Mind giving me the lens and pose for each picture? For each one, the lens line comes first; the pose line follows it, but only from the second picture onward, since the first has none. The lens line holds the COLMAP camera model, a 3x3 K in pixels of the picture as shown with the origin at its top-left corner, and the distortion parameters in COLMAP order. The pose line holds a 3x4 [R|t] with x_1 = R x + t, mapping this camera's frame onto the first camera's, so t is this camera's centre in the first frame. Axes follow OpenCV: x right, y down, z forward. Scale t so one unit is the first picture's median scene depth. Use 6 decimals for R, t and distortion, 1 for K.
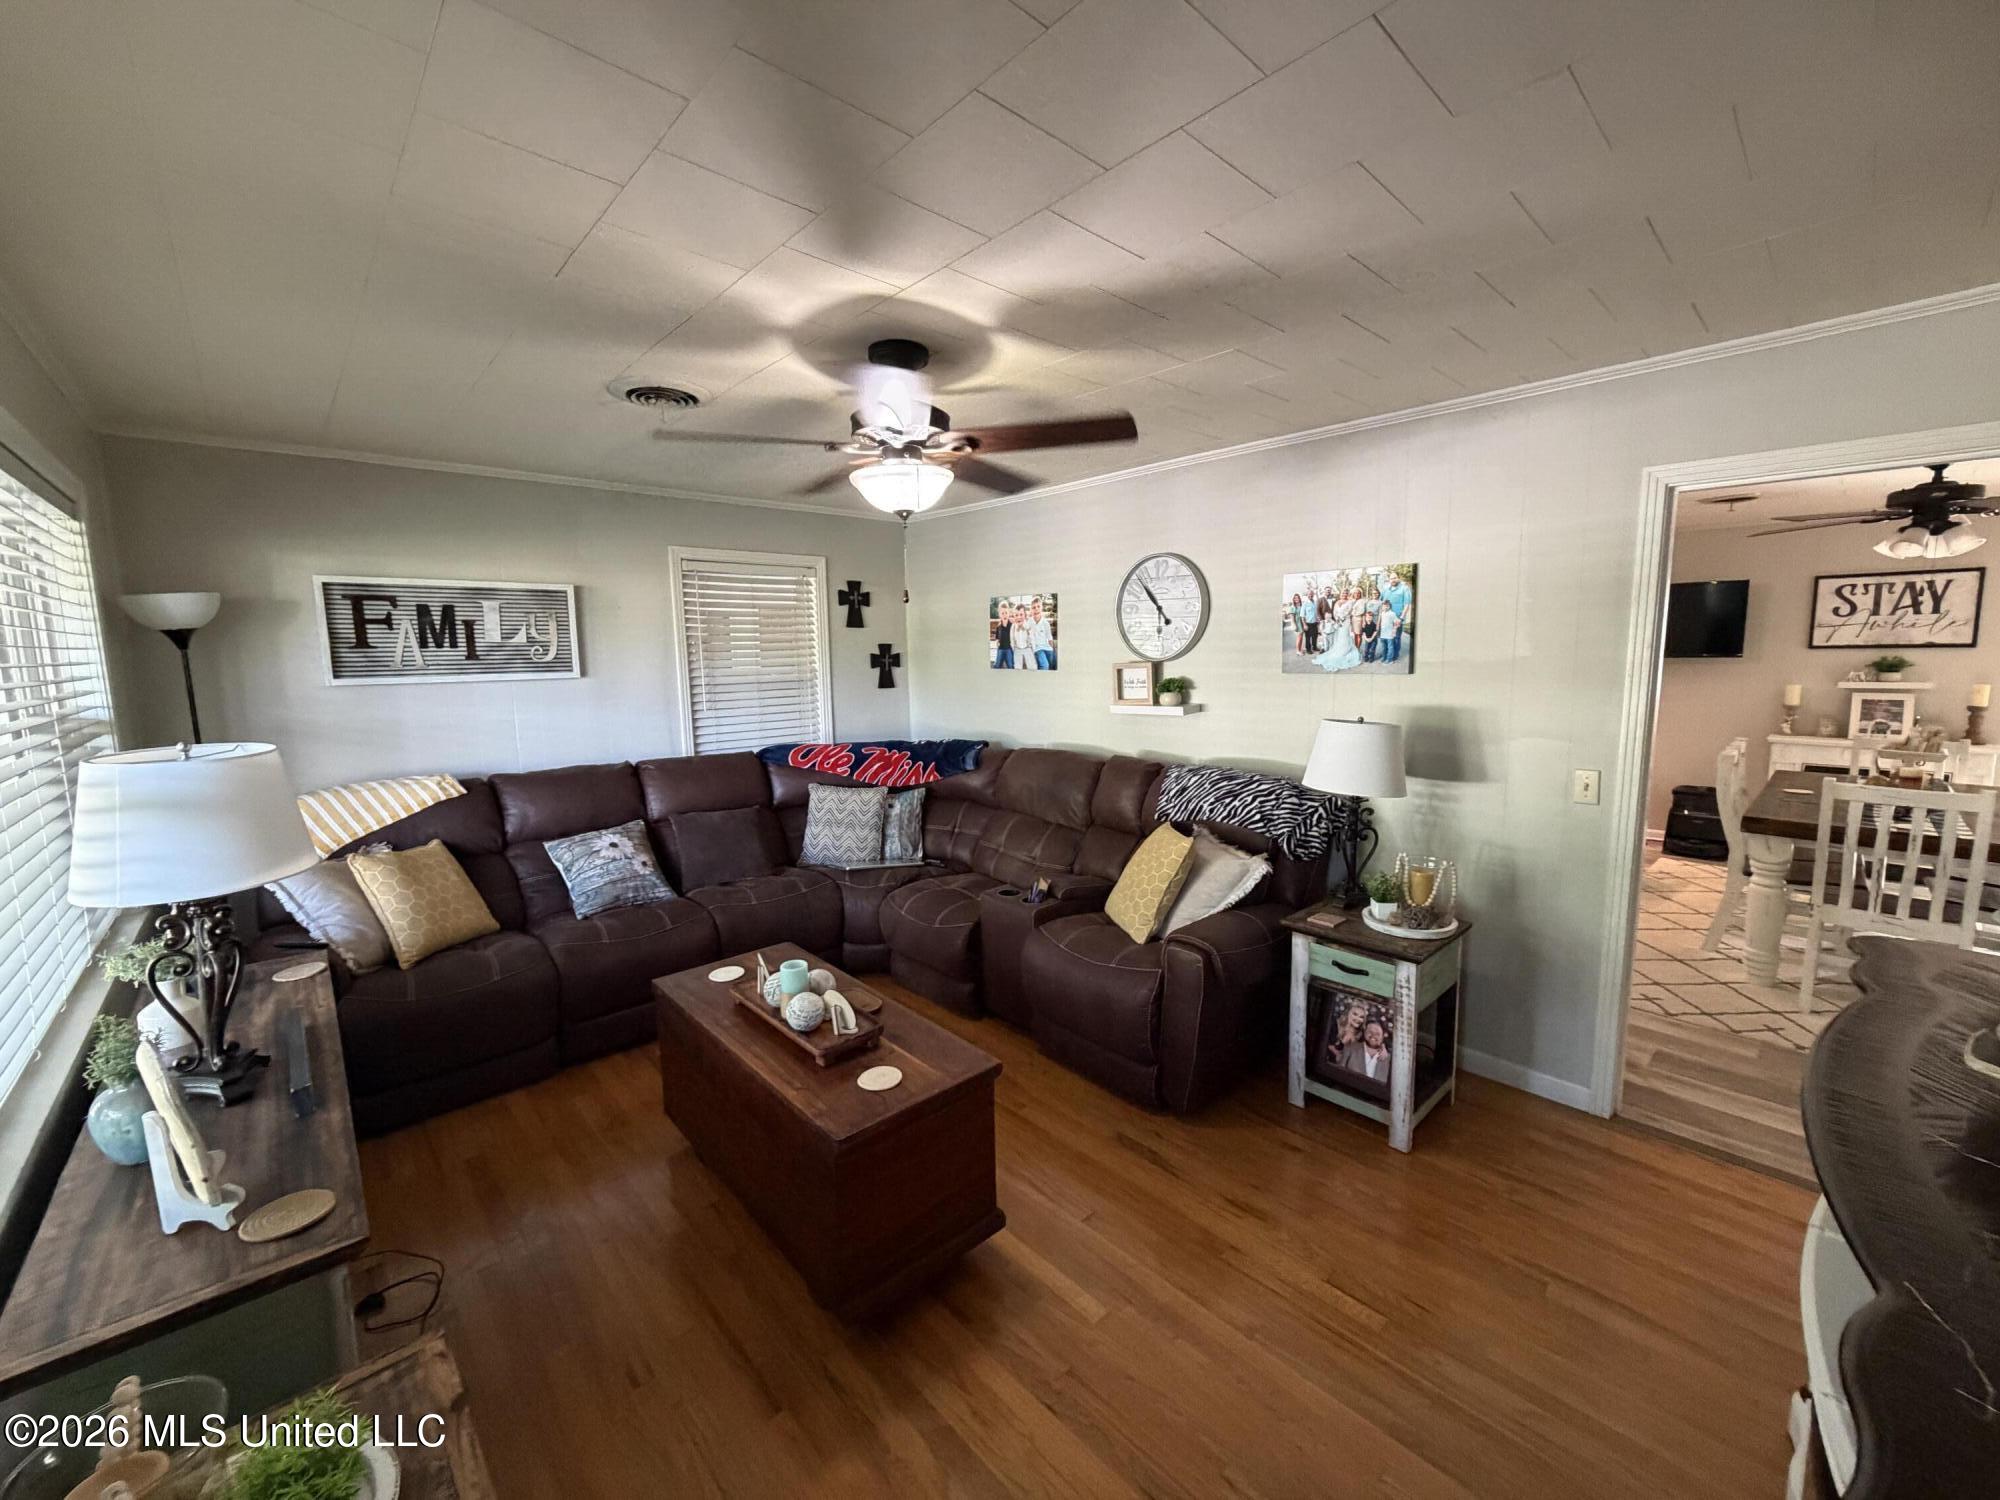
lens RADIAL K [[795.3, 0, 1002.3], [0, 795.3, 747.9], [0, 0, 1]] dist [-0.000205, 0.000287]
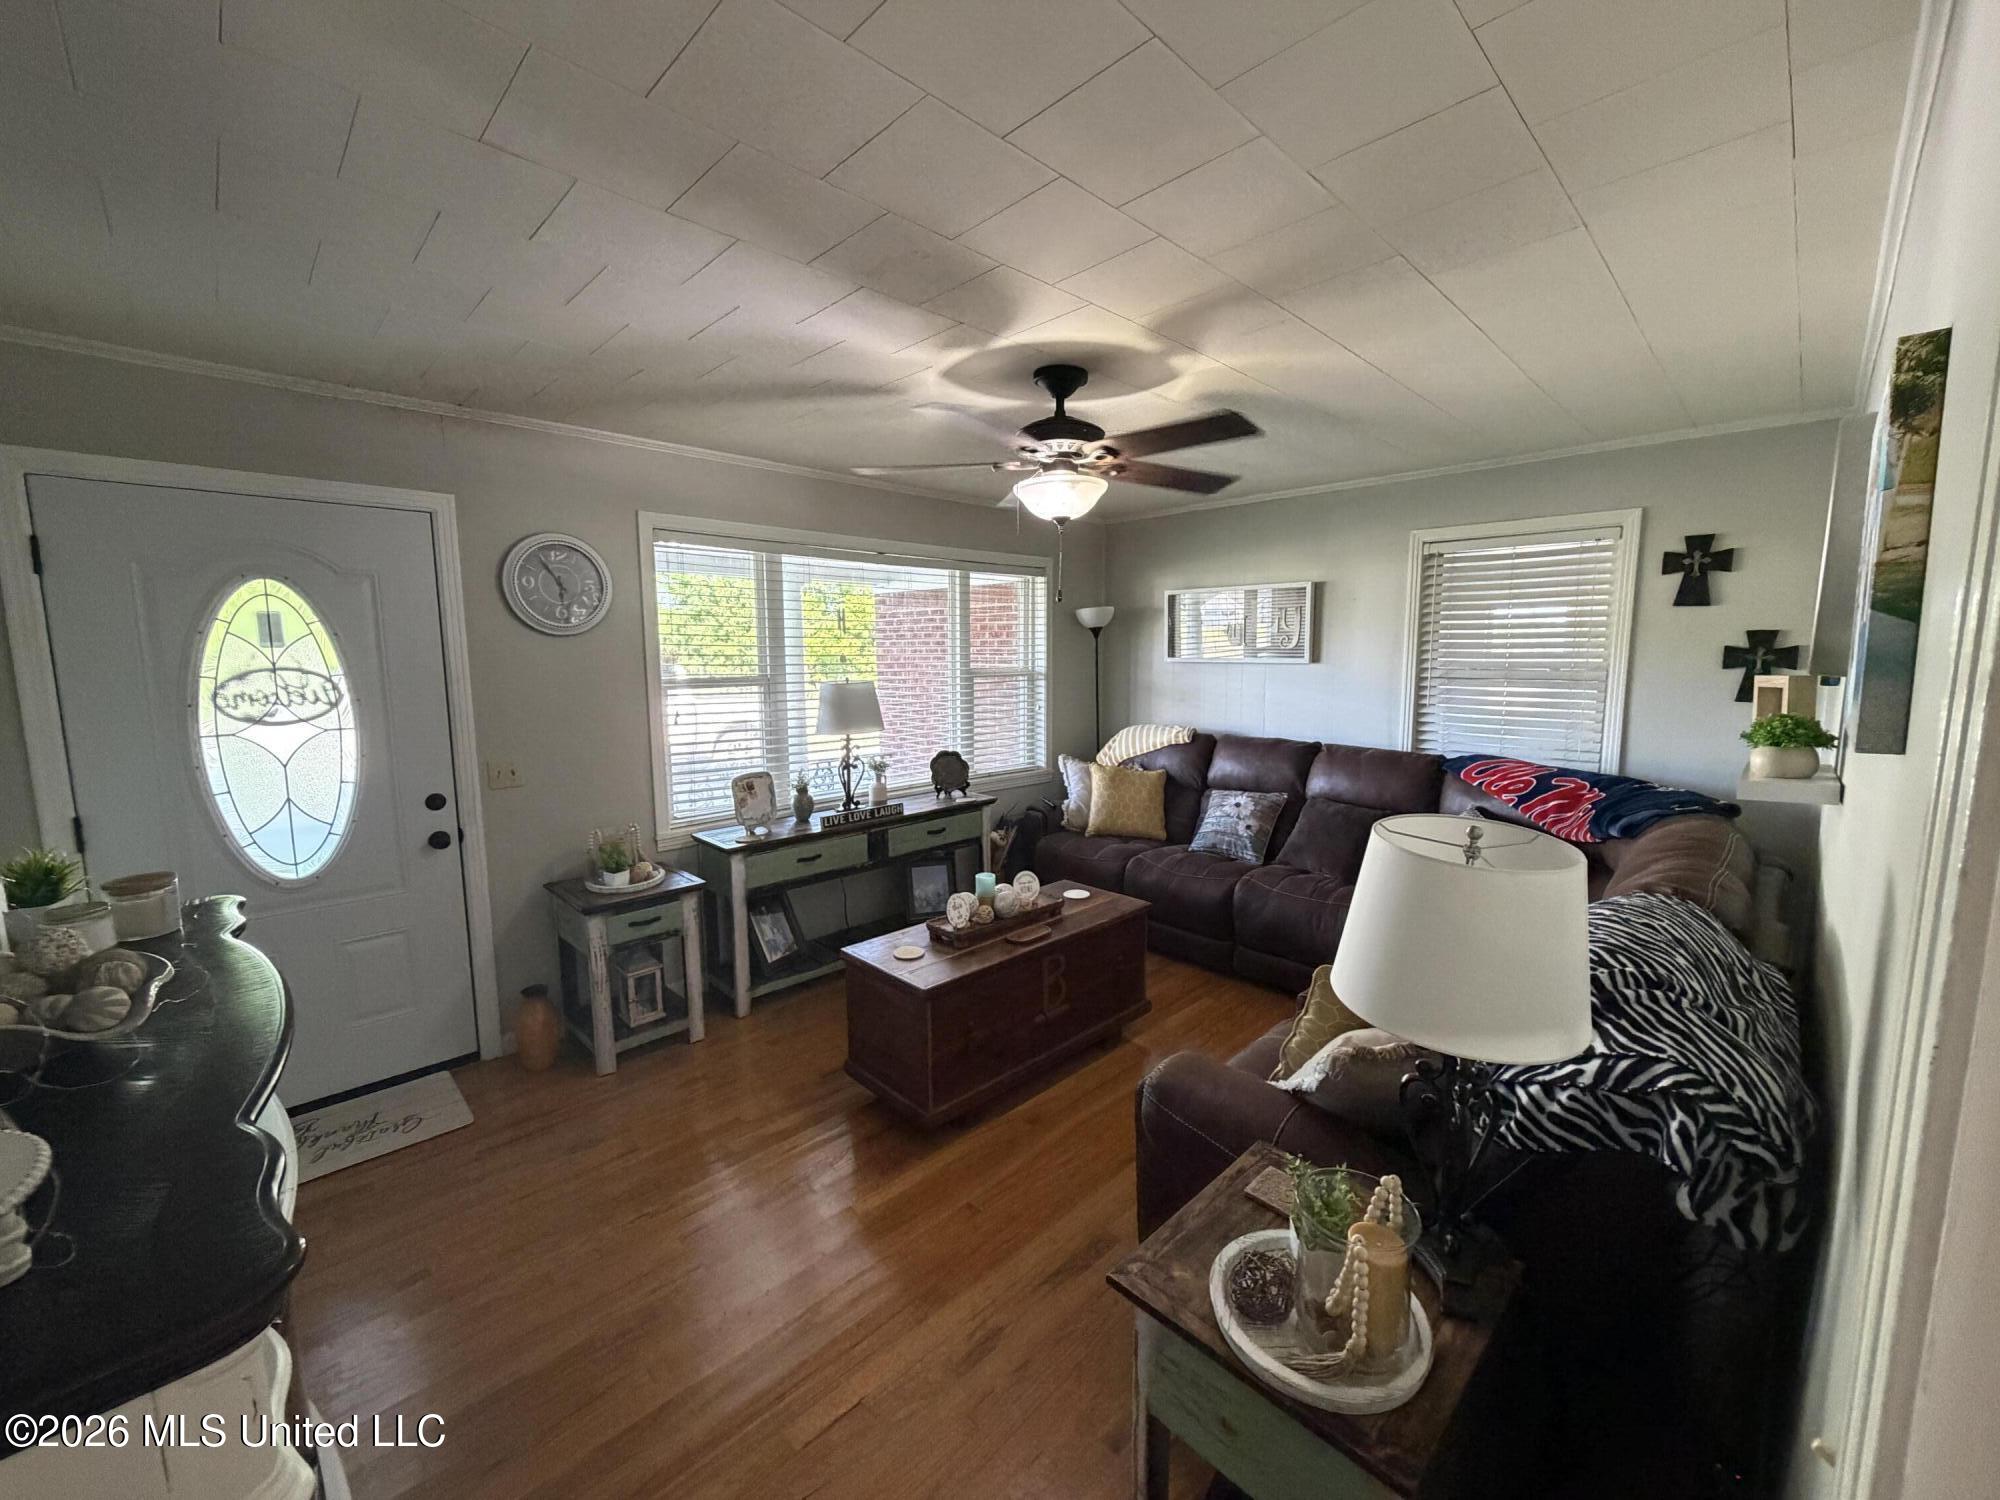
lens RADIAL K [[795.3, 0, 1001.9], [0, 795.3, 745.3], [0, 0, 1]] dist [-0.000205, 0.000287]
pose [[0.029214, 0.137531, -0.990067, 0.653637], [-0.121644, 0.983617, 0.133046, -0.078446], [0.992144, 0.116549, 0.045465, 0.583400]]
